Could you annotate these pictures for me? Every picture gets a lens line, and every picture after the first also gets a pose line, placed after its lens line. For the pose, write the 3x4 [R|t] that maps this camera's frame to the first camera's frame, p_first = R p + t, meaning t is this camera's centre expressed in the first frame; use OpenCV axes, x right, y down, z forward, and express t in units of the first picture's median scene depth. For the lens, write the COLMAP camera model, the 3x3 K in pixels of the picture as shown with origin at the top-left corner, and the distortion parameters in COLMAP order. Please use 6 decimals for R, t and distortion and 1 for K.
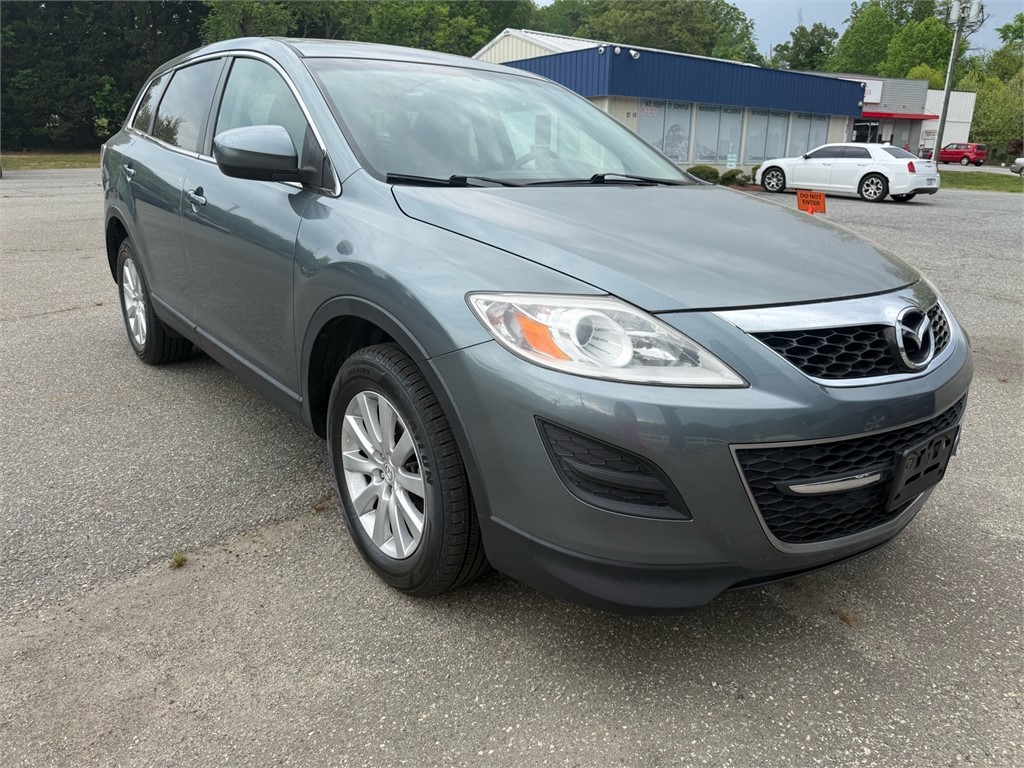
lens RADIAL K [[731.7, 0, 511.8], [0, 731.7, 397.8], [0, 0, 1]] dist [-0.001075, -0.004868]
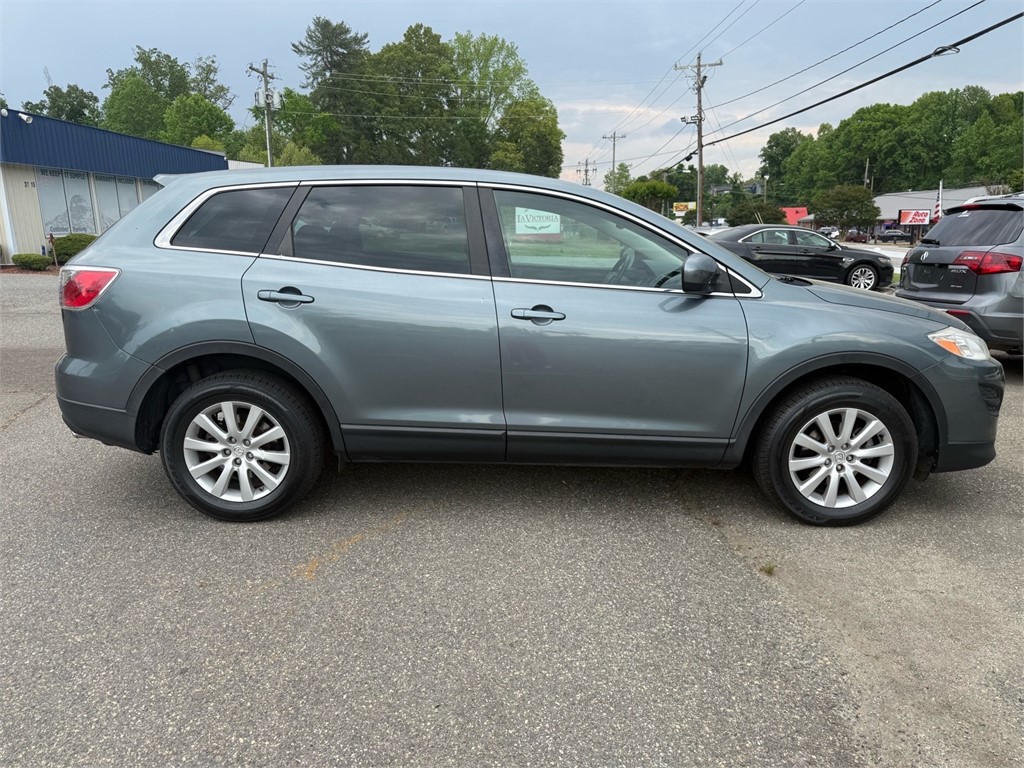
lens RADIAL K [[731.7, 0, 511.8], [0, 731.7, 397.8], [0, 0, 1]] dist [-0.001075, -0.004868]
pose [[0.631900, -0.199415, 0.748957, -0.189255], [0.256600, 0.965664, 0.040619, -0.029011], [-0.731340, 0.166516, 0.661373, 0.043796]]
